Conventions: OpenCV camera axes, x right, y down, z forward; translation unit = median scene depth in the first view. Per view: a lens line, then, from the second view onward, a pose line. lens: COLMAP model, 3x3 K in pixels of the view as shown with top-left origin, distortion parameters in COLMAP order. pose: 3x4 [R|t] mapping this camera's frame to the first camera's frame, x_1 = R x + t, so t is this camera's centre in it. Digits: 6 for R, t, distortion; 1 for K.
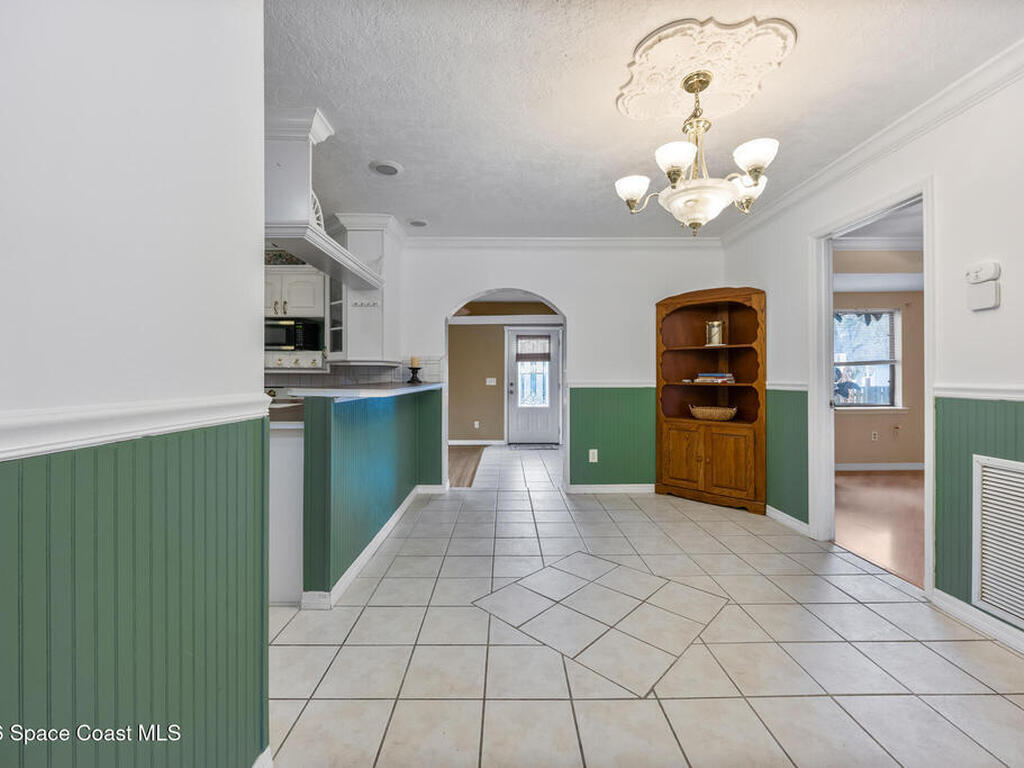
lens RADIAL K [[436.5, 0, 507.6], [0, 436.5, 378.4], [0, 0, 1]] dist [0.002247, 0.000270]
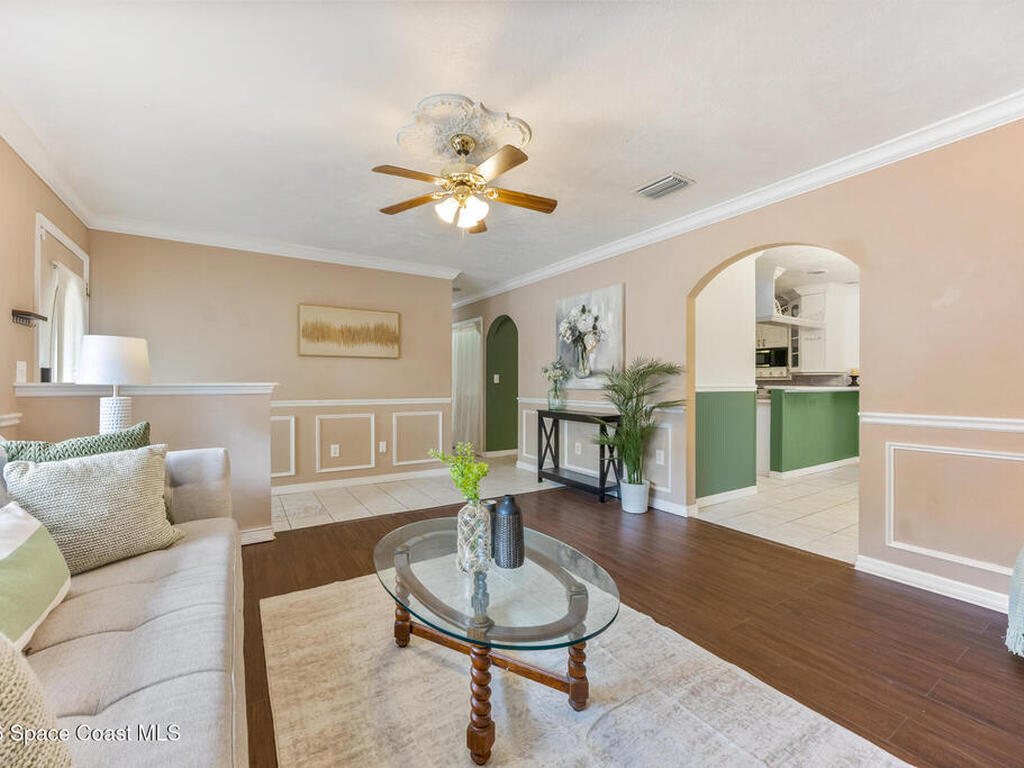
lens RADIAL K [[436.5, 0, 509.0], [0, 436.5, 386.4], [0, 0, 1]] dist [0.002247, 0.000270]
pose [[0.535436, 0.004221, -0.844565, 0.440733], [-0.008581, 0.999963, -0.000442, 0.024324], [0.844532, 0.007484, 0.535453, -0.835888]]
